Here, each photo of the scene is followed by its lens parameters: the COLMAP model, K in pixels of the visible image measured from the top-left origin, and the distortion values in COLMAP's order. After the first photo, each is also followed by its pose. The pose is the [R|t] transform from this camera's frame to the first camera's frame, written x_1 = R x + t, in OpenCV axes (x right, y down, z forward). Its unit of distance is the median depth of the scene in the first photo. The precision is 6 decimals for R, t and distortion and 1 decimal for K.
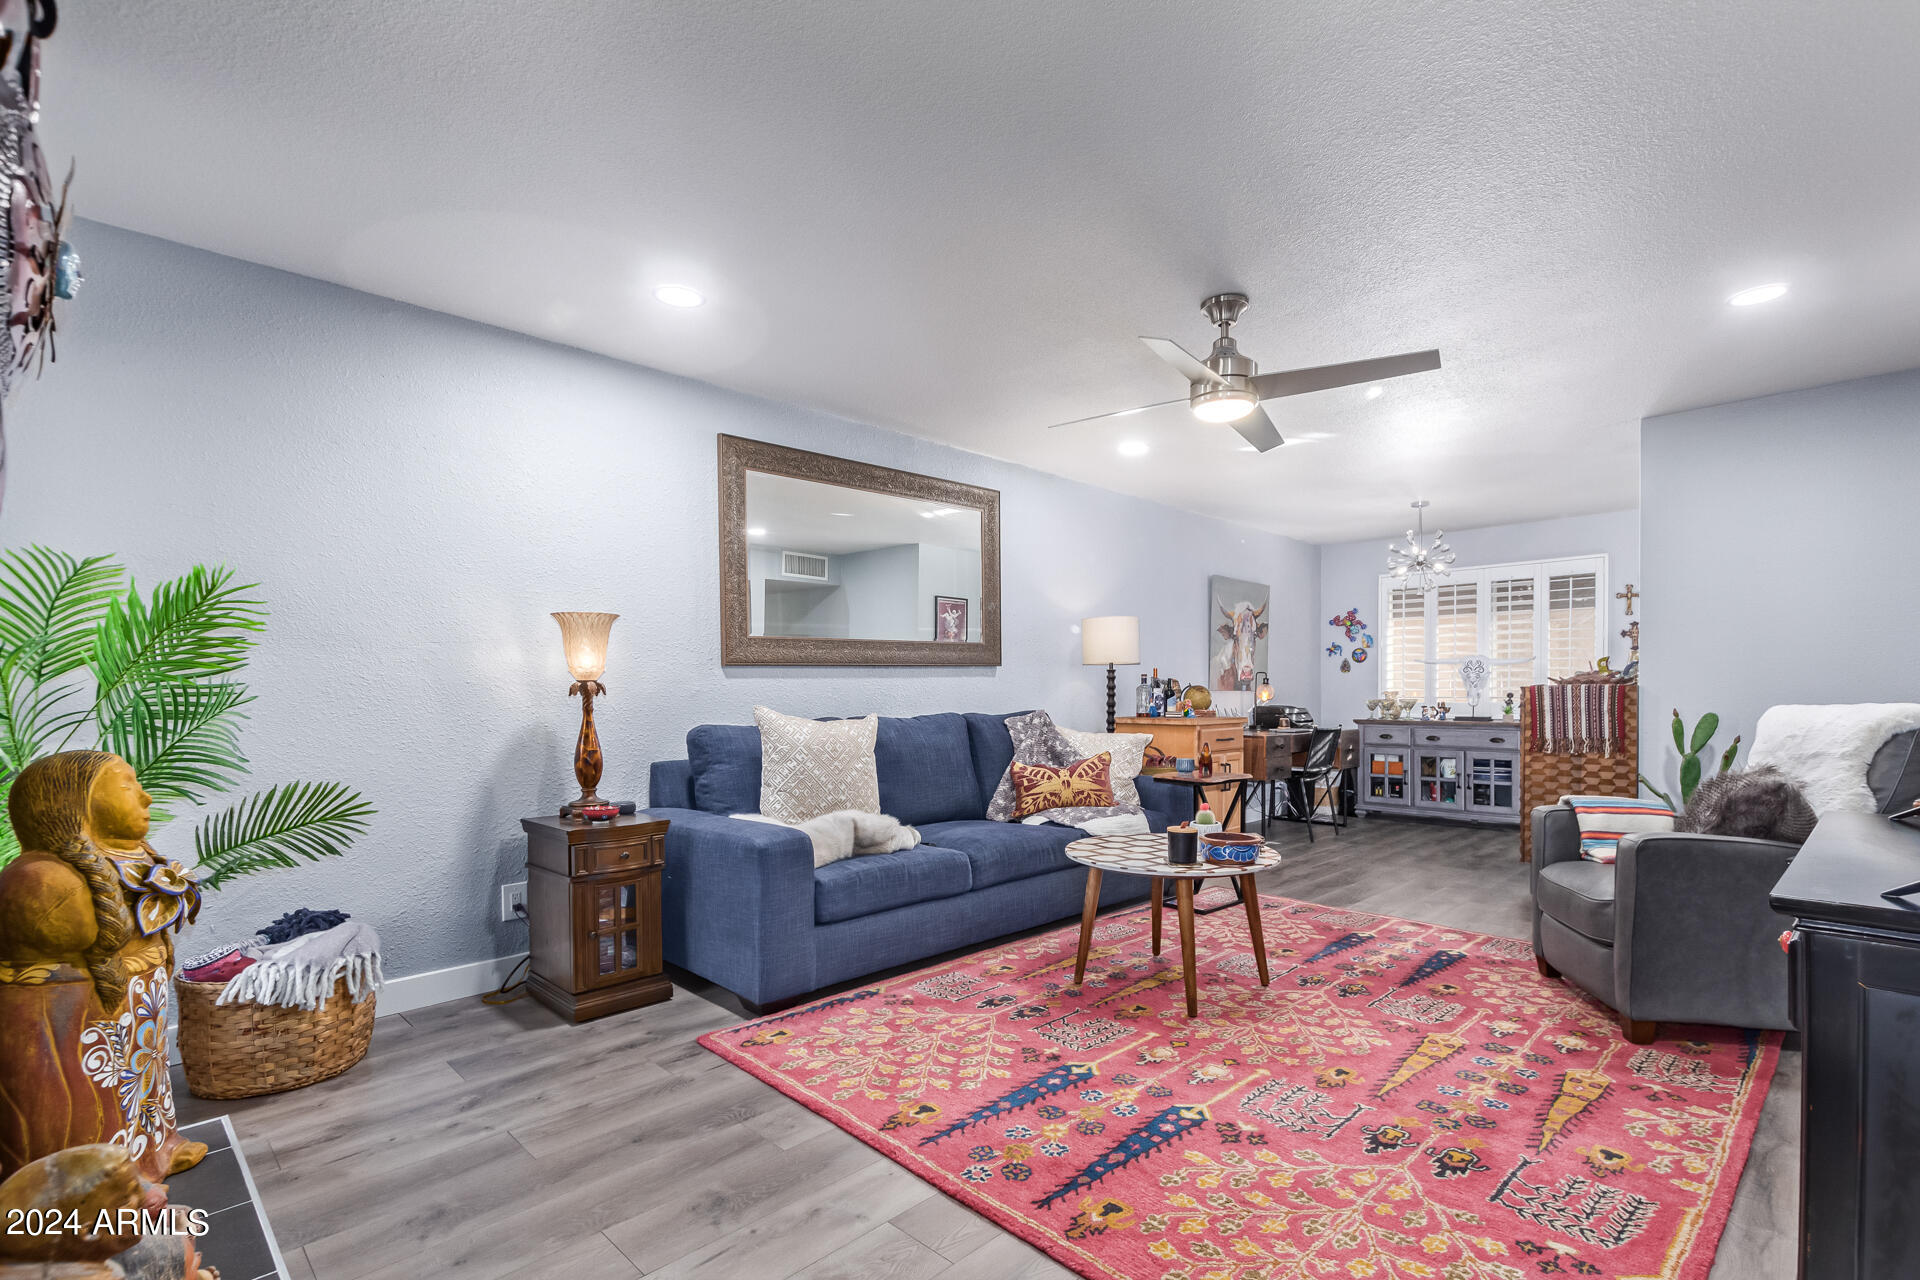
lens RADIAL K [[880.2, 0, 993.0], [0, 880.2, 700.9], [0, 0, 1]] dist [0.002307, 0.000071]
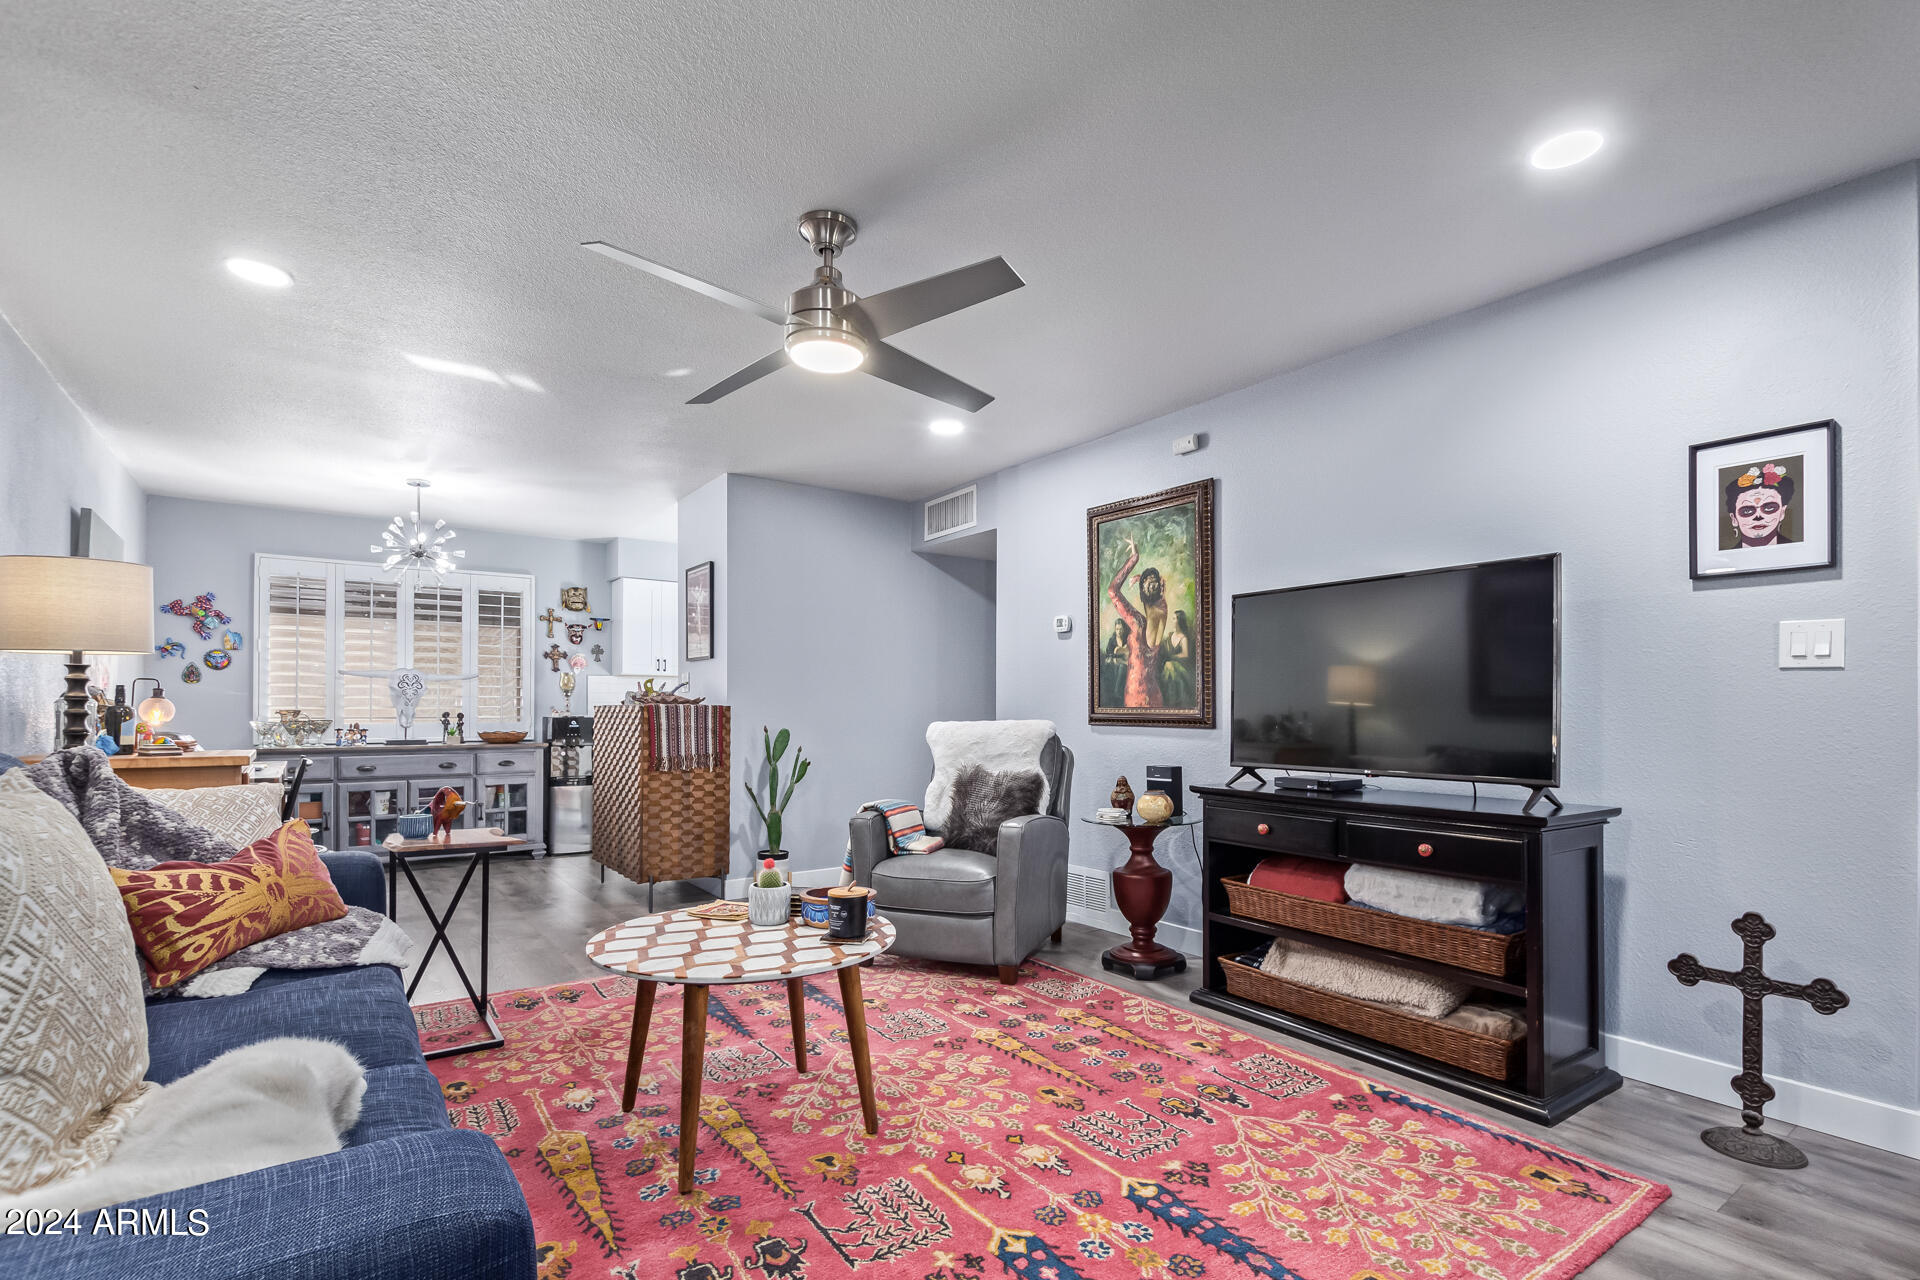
lens RADIAL K [[888.6, 0, 950.6], [0, 888.6, 696.8], [0, 0, 1]] dist [0.002840, -0.004598]
pose [[0.180707, 0.018194, 0.983369, -0.354761], [0.007277, 0.999777, -0.019835, -0.004680], [-0.983510, 0.010740, 0.180535, 0.523553]]
